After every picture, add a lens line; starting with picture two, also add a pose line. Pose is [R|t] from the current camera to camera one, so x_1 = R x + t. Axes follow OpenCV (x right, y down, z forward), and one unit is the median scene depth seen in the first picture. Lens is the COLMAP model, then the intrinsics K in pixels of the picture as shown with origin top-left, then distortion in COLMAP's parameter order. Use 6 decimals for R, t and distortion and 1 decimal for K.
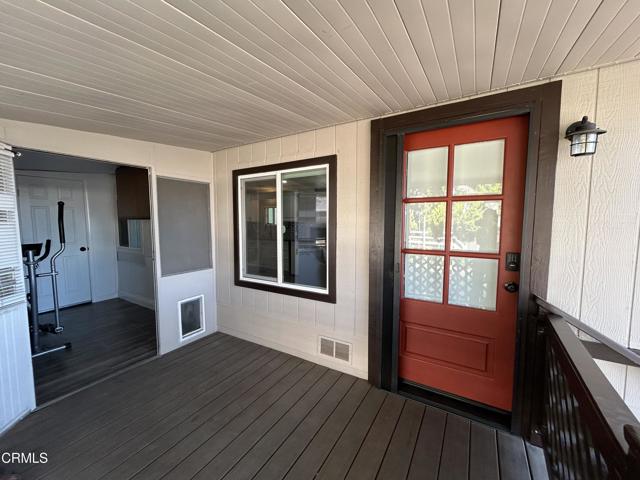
lens RADIAL K [[256.0, 0, 320.0], [0, 256.0, 240.0], [0, 0, 1]] dist [0.000456, 0.000350]
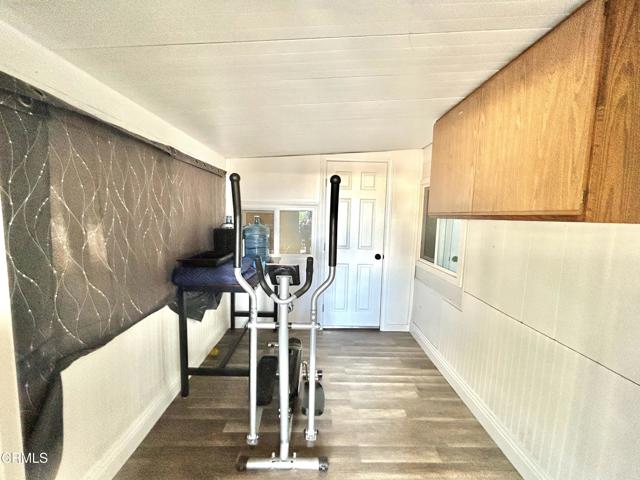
lens RADIAL K [[256.0, 0, 320.0], [0, 256.0, 240.0], [0, 0, 1]] dist [0.000456, 0.000350]
pose [[0.530669, 0.090721, -0.842710, -0.631432], [-0.089979, 0.994667, 0.050419, -0.057121], [0.842790, 0.049071, 0.536002, 0.735024]]
